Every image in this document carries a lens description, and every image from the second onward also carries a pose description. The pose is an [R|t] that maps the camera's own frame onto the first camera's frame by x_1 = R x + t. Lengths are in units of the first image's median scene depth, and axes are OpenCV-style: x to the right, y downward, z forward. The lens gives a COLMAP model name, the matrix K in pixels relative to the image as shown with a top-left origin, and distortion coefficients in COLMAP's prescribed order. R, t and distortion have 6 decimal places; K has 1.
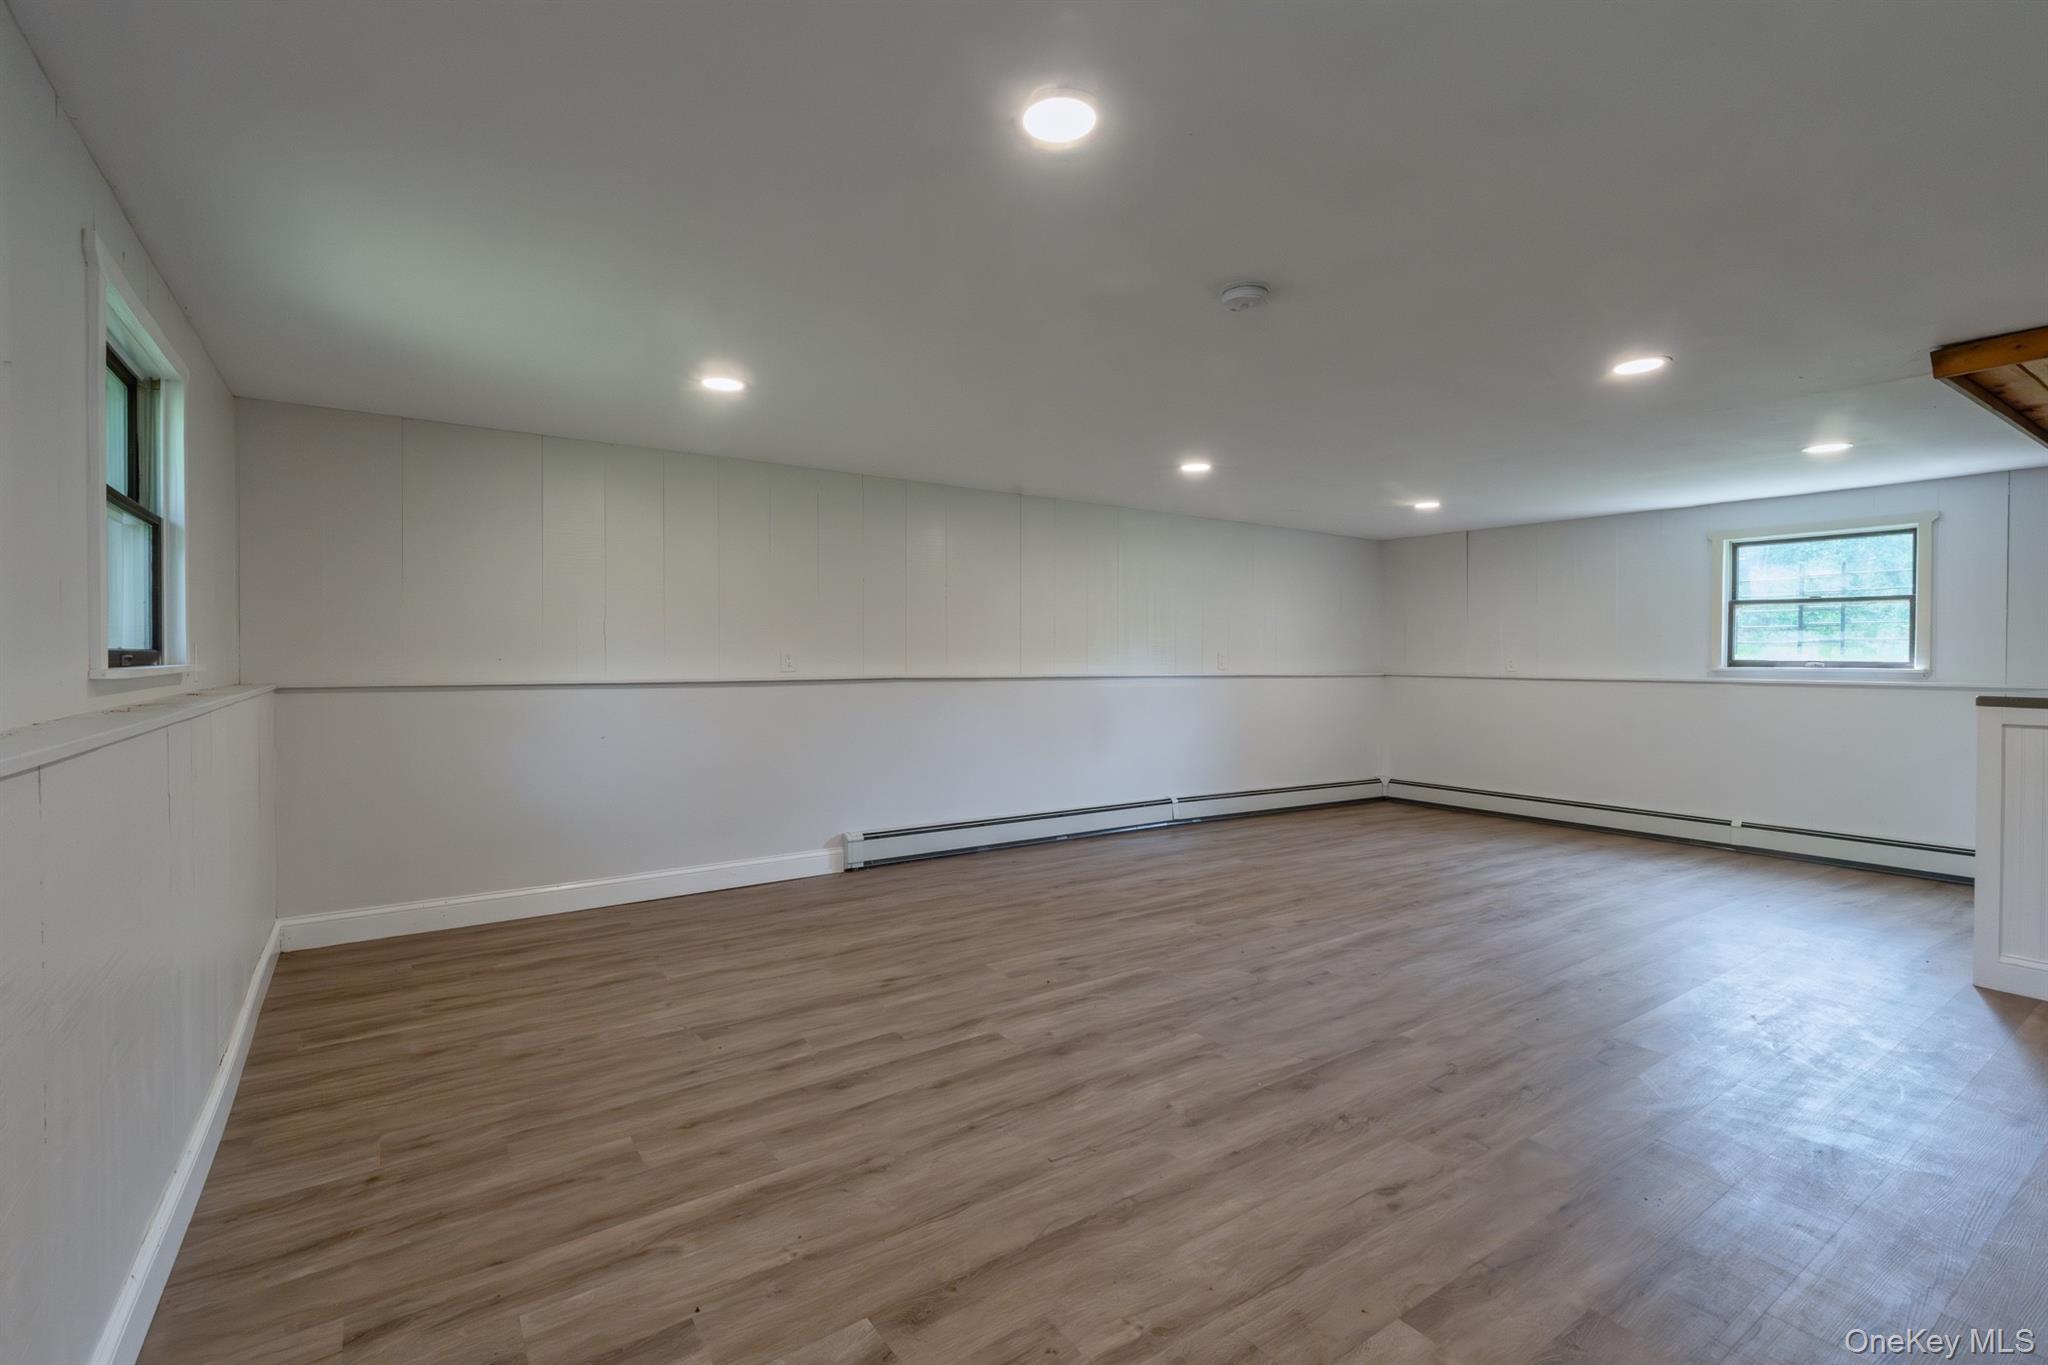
lens RADIAL K [[922.9, 0, 1020.8], [0, 922.9, 657.7], [0, 0, 1]] dist [0.002841, -0.000068]
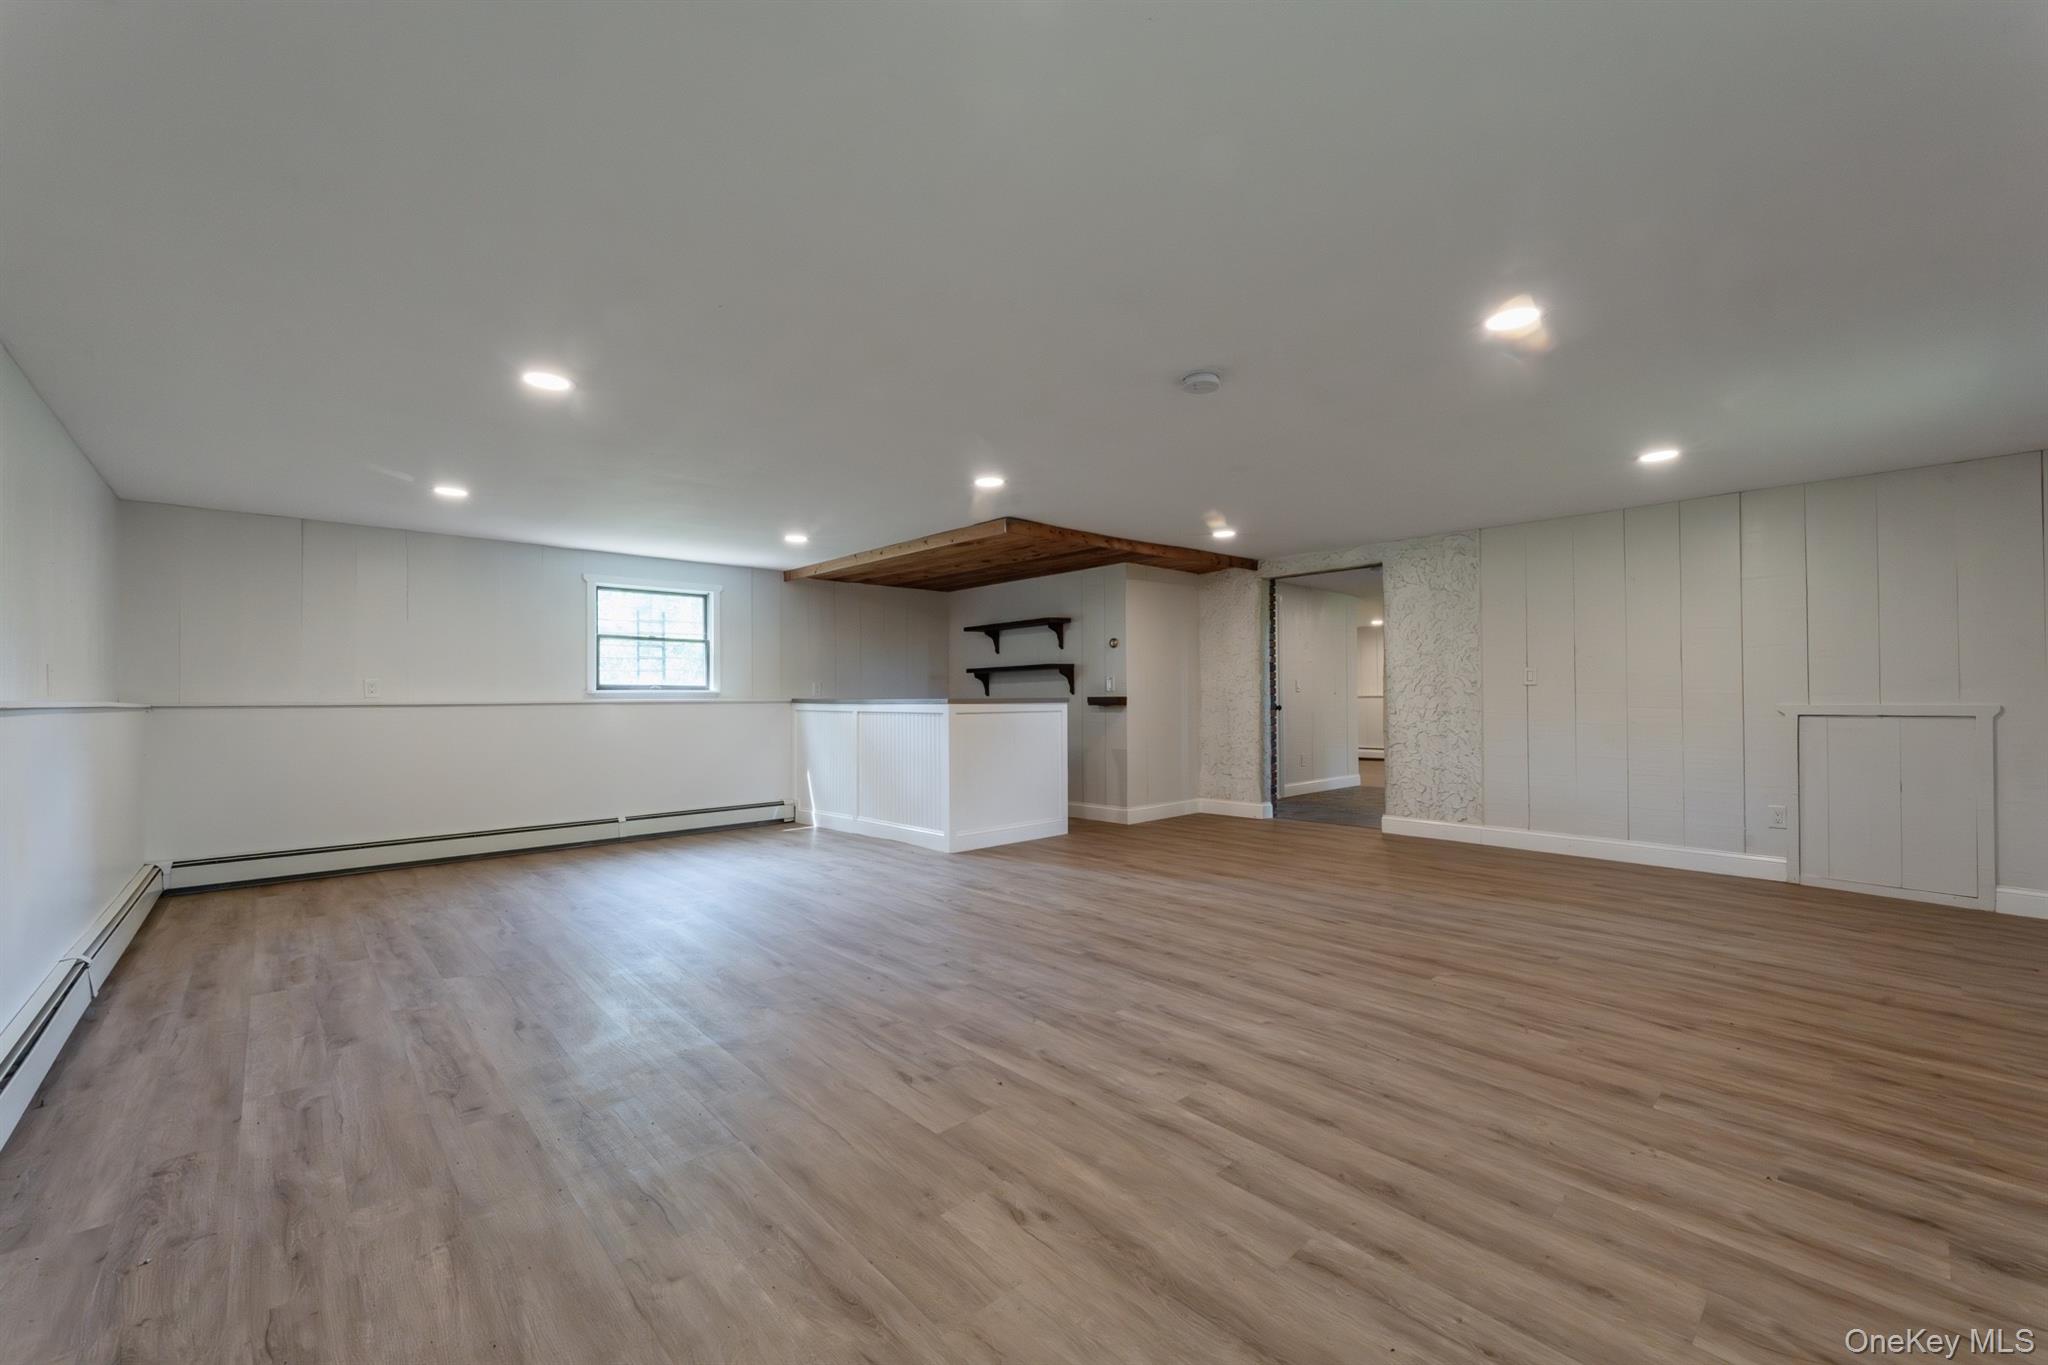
lens RADIAL K [[843.0, 0, 1024.0], [0, 843.0, 682.5], [0, 0, 1]] dist [0.000962, -0.000073]
pose [[-0.154231, 0.013333, 0.987945, -0.697157], [0.006990, 0.999899, -0.012403, 0.031709], [-0.988010, 0.004993, -0.154308, 1.142361]]
